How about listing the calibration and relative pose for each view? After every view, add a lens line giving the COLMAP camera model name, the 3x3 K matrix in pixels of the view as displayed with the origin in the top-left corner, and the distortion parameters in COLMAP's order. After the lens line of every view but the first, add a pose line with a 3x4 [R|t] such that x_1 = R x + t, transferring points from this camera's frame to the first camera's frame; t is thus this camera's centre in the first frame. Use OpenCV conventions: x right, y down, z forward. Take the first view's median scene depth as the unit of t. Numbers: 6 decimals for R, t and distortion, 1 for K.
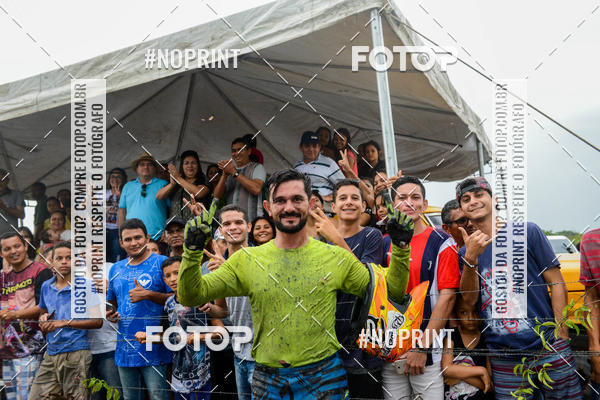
lens RADIAL K [[539.9, 0, 302.3], [0, 539.9, 201.0], [0, 0, 1]] dist [-0.024091, -0.000428]
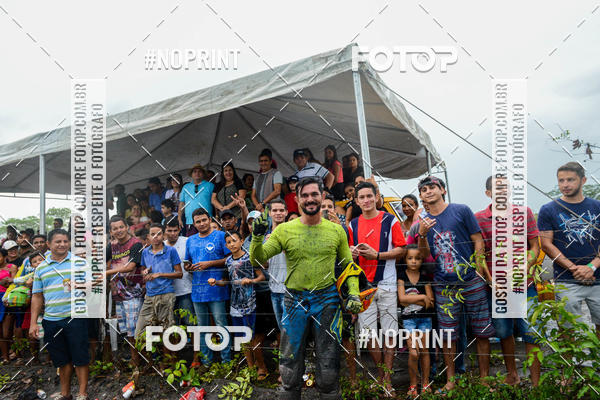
lens RADIAL K [[399.4, 0, 306.4], [0, 399.4, 206.2], [0, 0, 1]] dist [-0.023958, 0.004541]
pose [[0.999725, -0.014285, 0.018619, -0.031110], [0.013701, 0.999422, 0.031107, -0.002928], [-0.019053, -0.030843, 0.999343, -0.139747]]
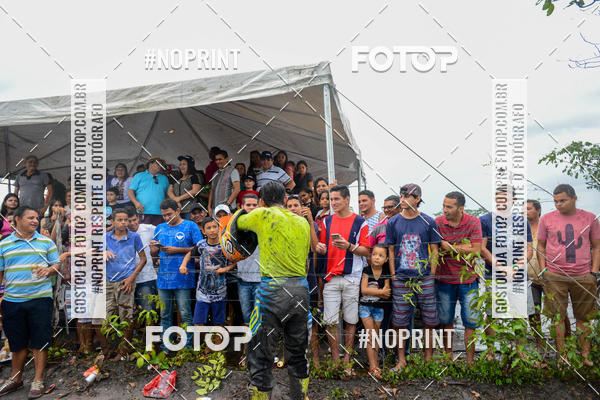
lens RADIAL K [[399.4, 0, 298.1], [0, 399.4, 201.7], [0, 0, 1]] dist [-0.023958, 0.004541]
pose [[0.973312, 0.067135, 0.219444, -0.197641], [-0.067951, 0.997681, -0.003833, 0.024078], [-0.219193, -0.011180, 0.975618, -0.208642]]
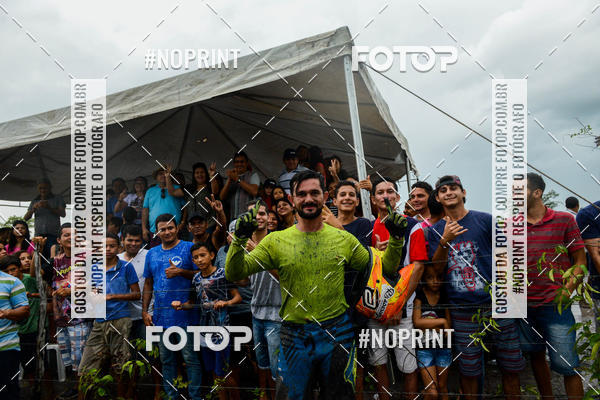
lens RADIAL K [[399.4, 0, 300.1], [0, 399.4, 199.5], [0, 0, 1]] dist [-0.023958, 0.004541]
pose [[0.996159, -0.010825, 0.086888, -0.069714], [0.011586, 0.999899, -0.008260, 0.009391], [-0.086790, 0.009235, 0.996184, 0.020687]]
